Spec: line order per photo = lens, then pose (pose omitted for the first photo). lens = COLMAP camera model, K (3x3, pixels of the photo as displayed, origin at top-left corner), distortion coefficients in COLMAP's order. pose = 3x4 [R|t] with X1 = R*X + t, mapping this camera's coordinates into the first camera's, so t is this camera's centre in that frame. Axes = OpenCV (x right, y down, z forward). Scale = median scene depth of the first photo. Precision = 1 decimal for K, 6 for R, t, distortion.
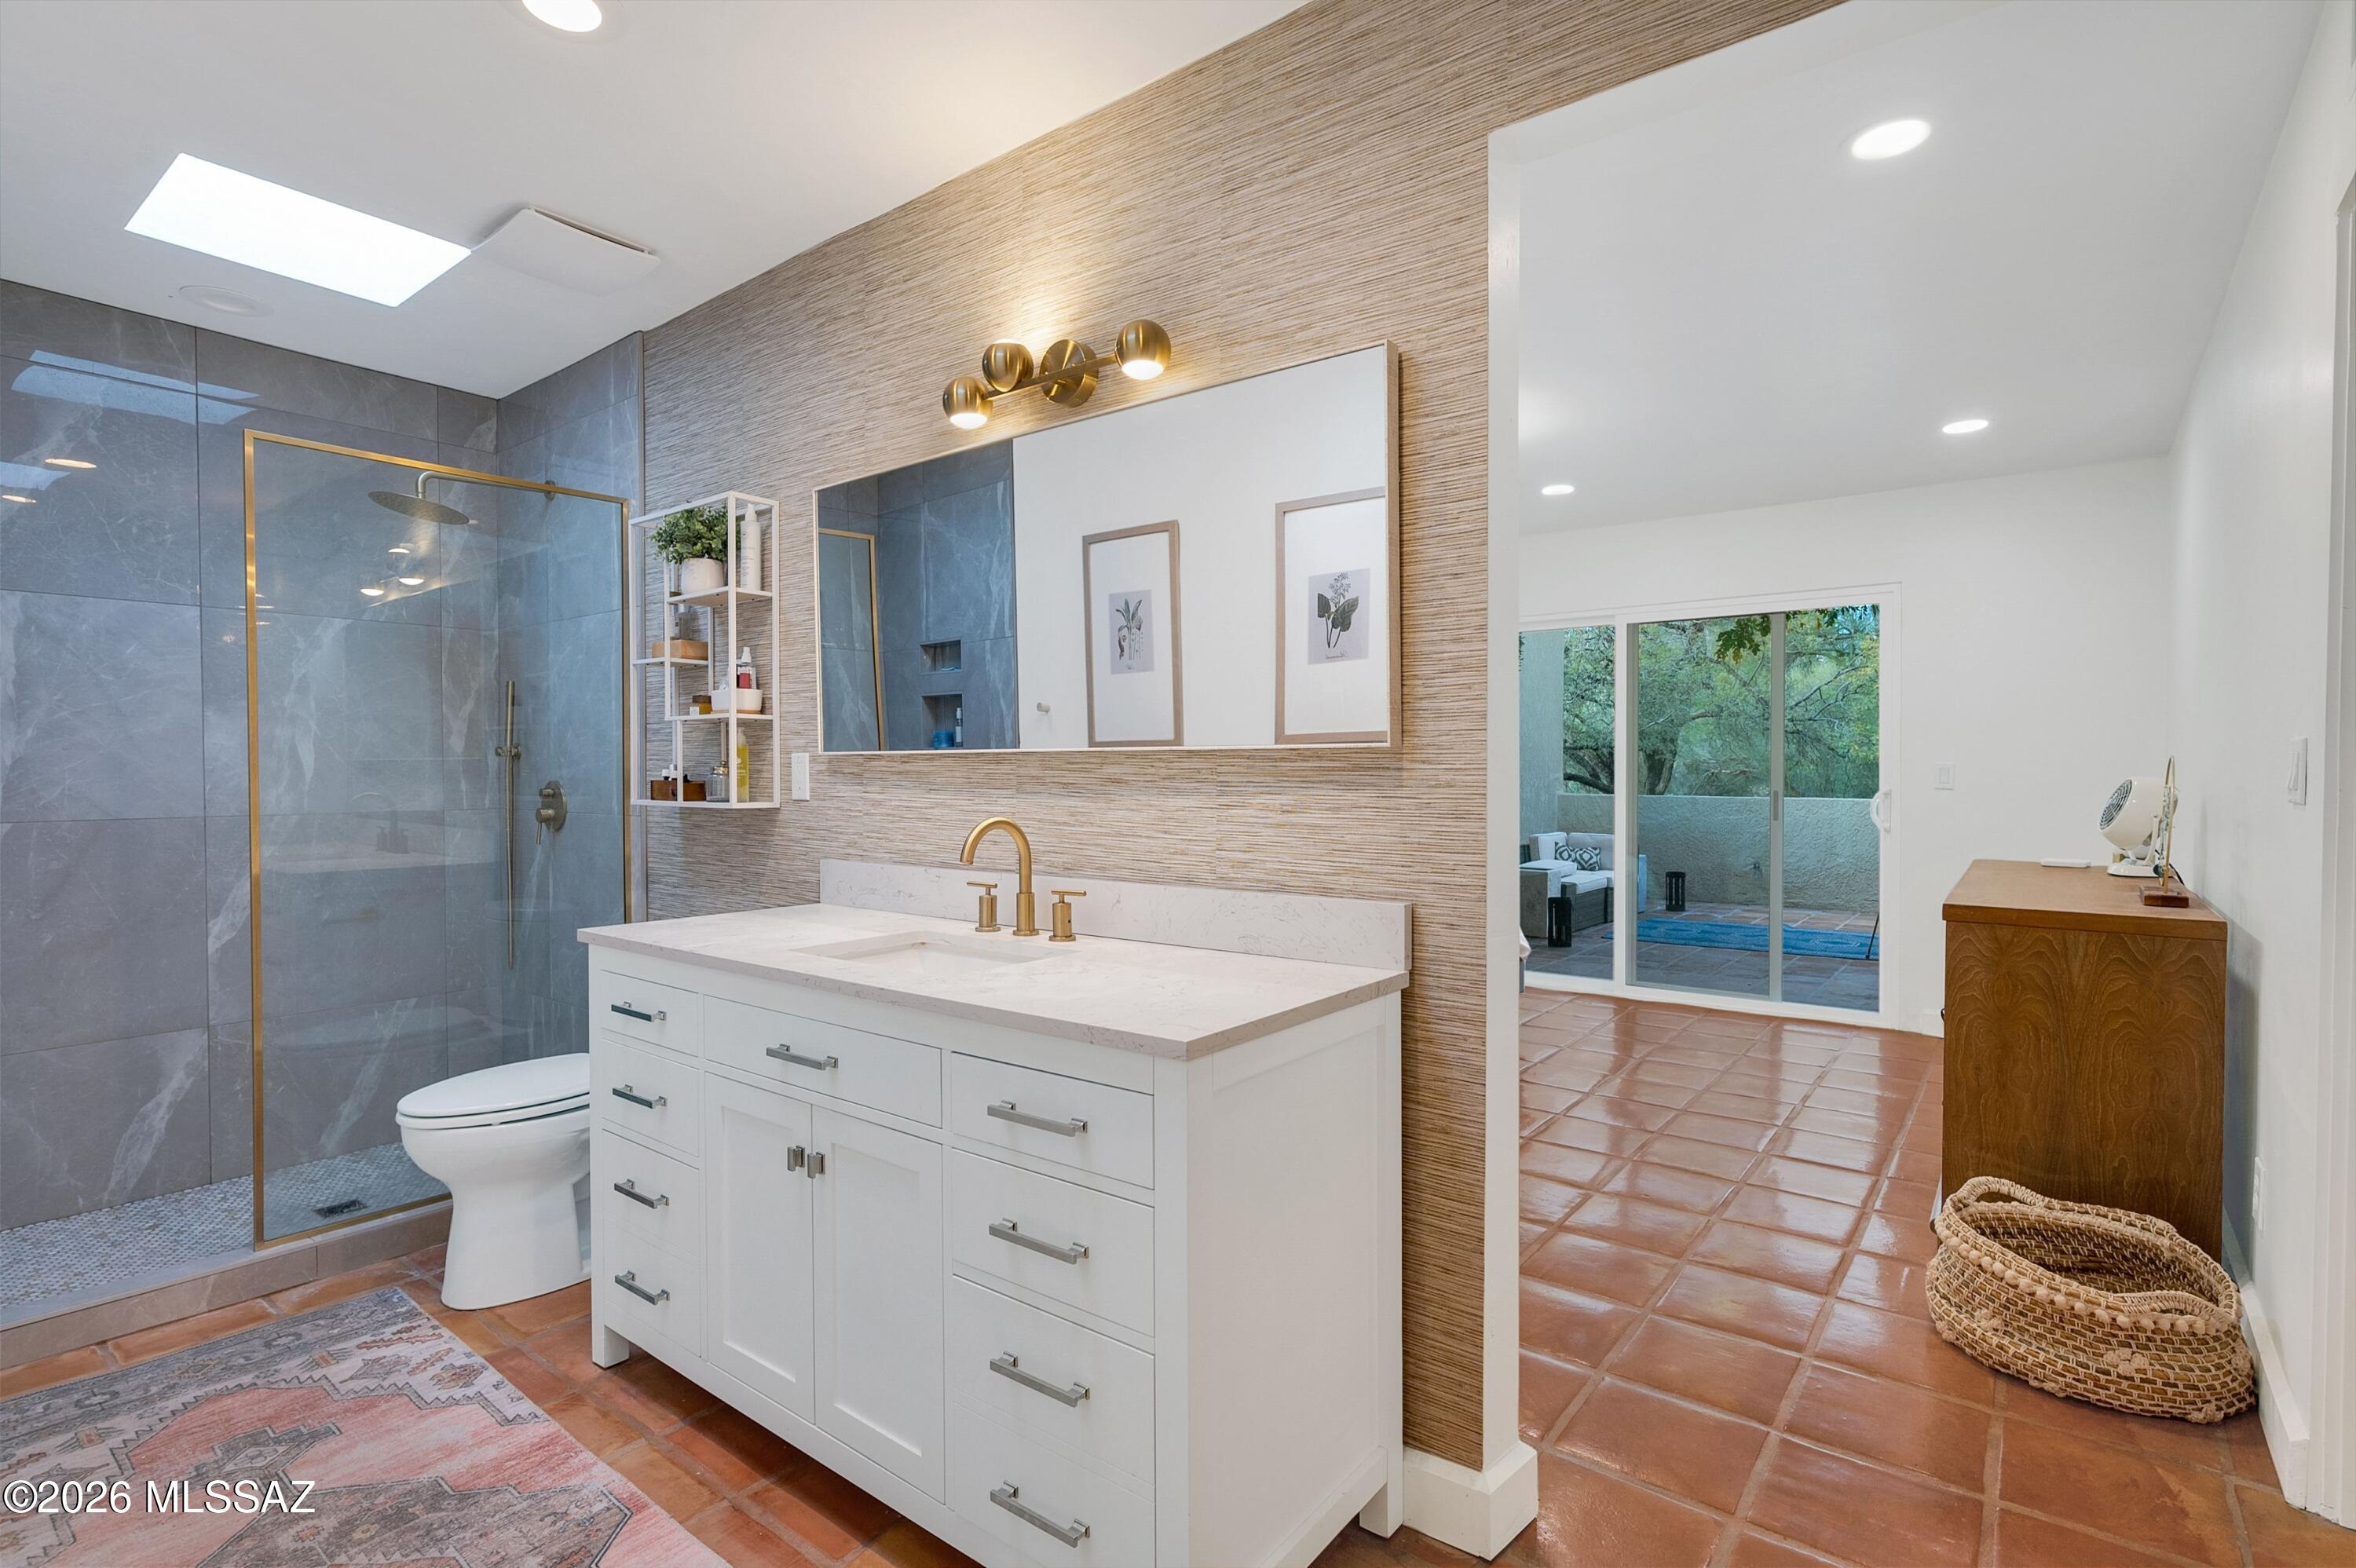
lens RADIAL K [[1113.2, 0, 1172.2], [0, 1113.2, 787.8], [0, 0, 1]] dist [0.001276, 0.000332]
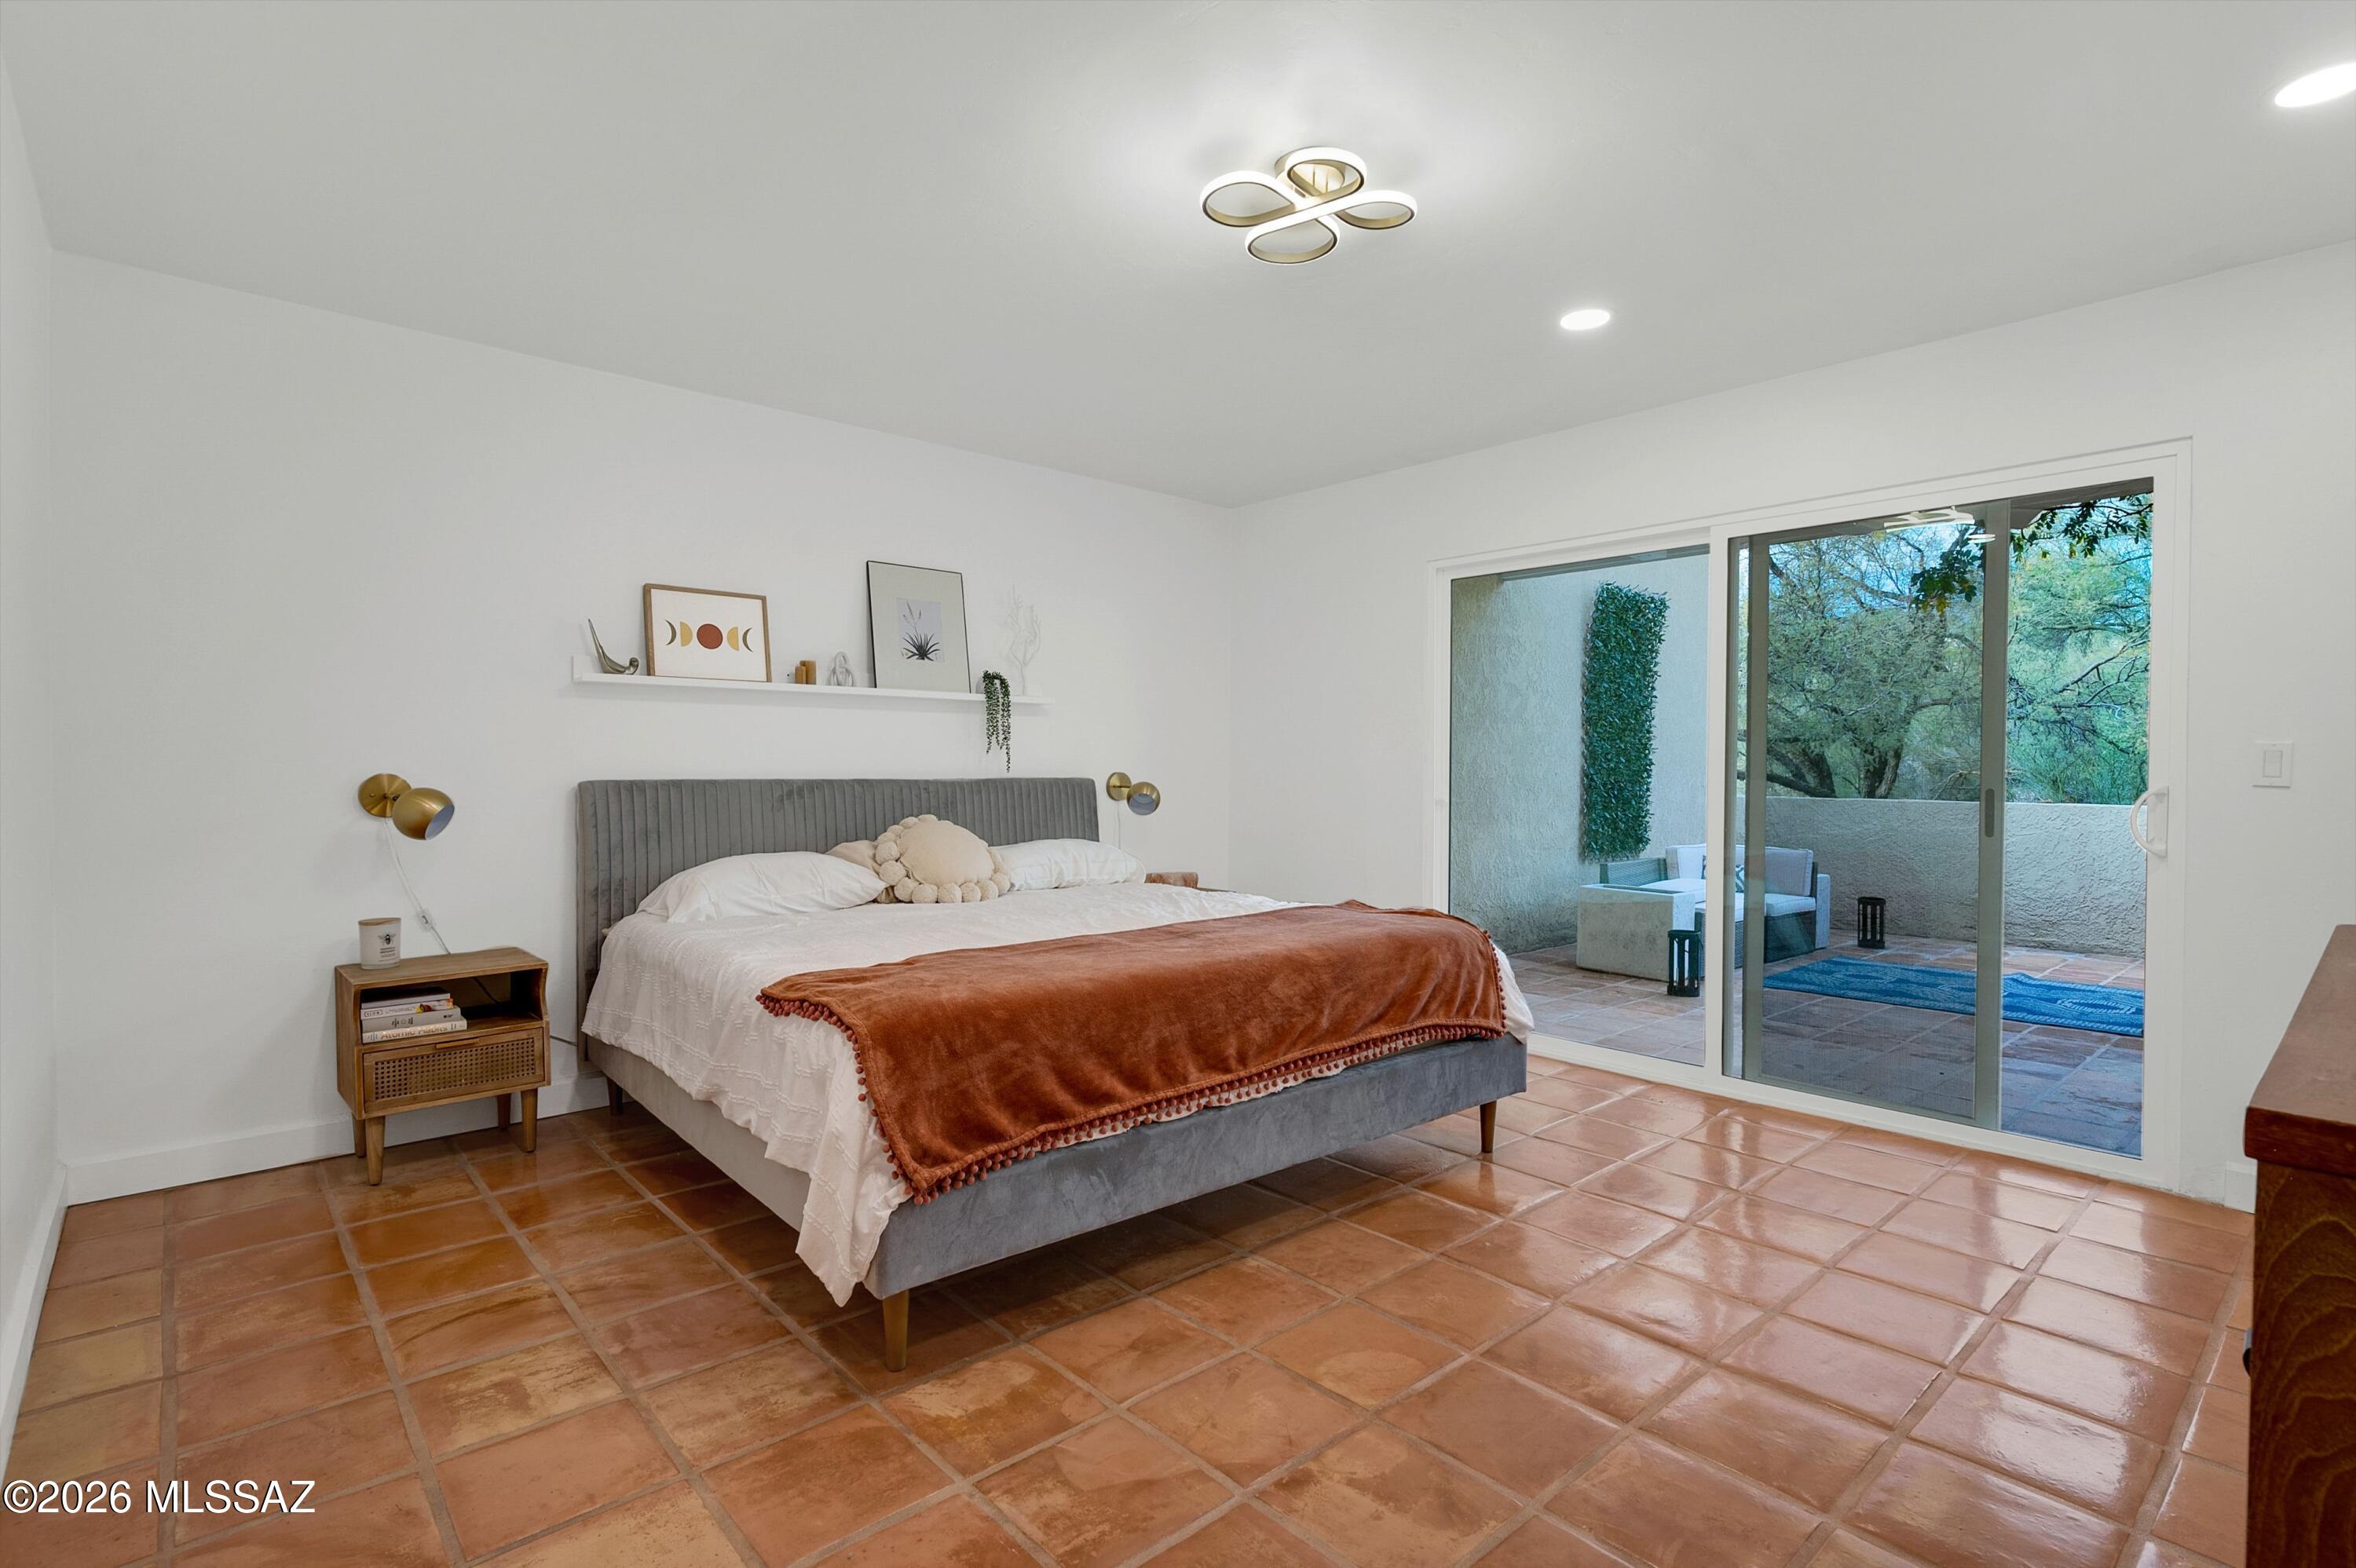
lens RADIAL K [[1113.2, 0, 1172.2], [0, 1113.2, 787.8], [0, 0, 1]] dist [0.001276, 0.000332]
pose [[0.984565, 0.009099, -0.174784, 0.126427], [-0.008993, 0.999959, 0.001402, 0.003198], [0.174790, 0.000191, 0.984606, 0.179823]]
